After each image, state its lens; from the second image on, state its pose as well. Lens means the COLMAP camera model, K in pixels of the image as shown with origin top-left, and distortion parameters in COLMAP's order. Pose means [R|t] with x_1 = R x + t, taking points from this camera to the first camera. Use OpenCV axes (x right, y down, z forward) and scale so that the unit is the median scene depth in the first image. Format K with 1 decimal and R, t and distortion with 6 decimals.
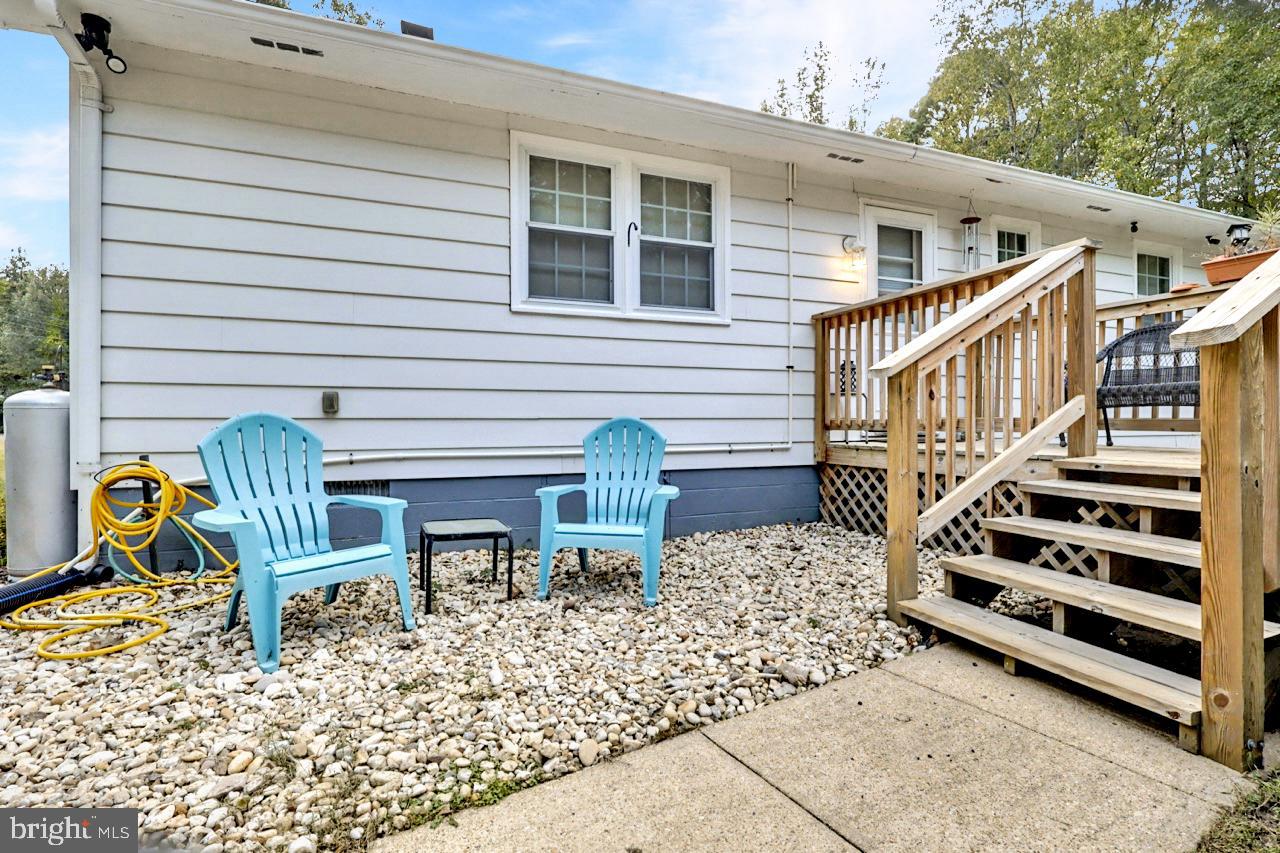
lens RADIAL K [[584.6, 0, 638.7], [0, 584.6, 417.8], [0, 0, 1]] dist [0.001237, 0.000443]
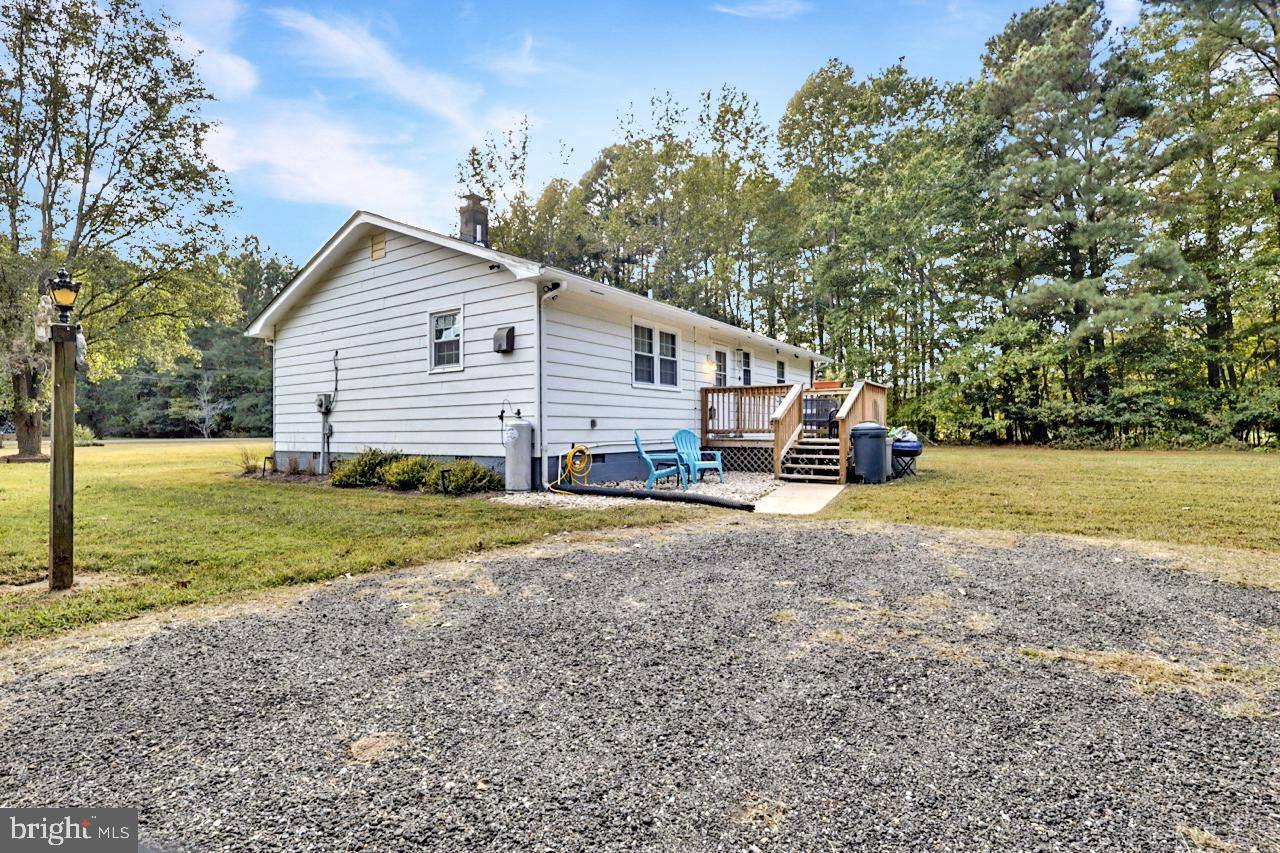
lens RADIAL K [[592.4, 0, 624.7], [0, 592.4, 423.3], [0, 0, 1]] dist [-0.000995, 0.000366]
pose [[0.831419, 0.005505, 0.555619, -1.643360], [-0.003912, 0.999984, -0.004053, -0.013268], [-0.555632, 0.001196, 0.831427, -1.106538]]
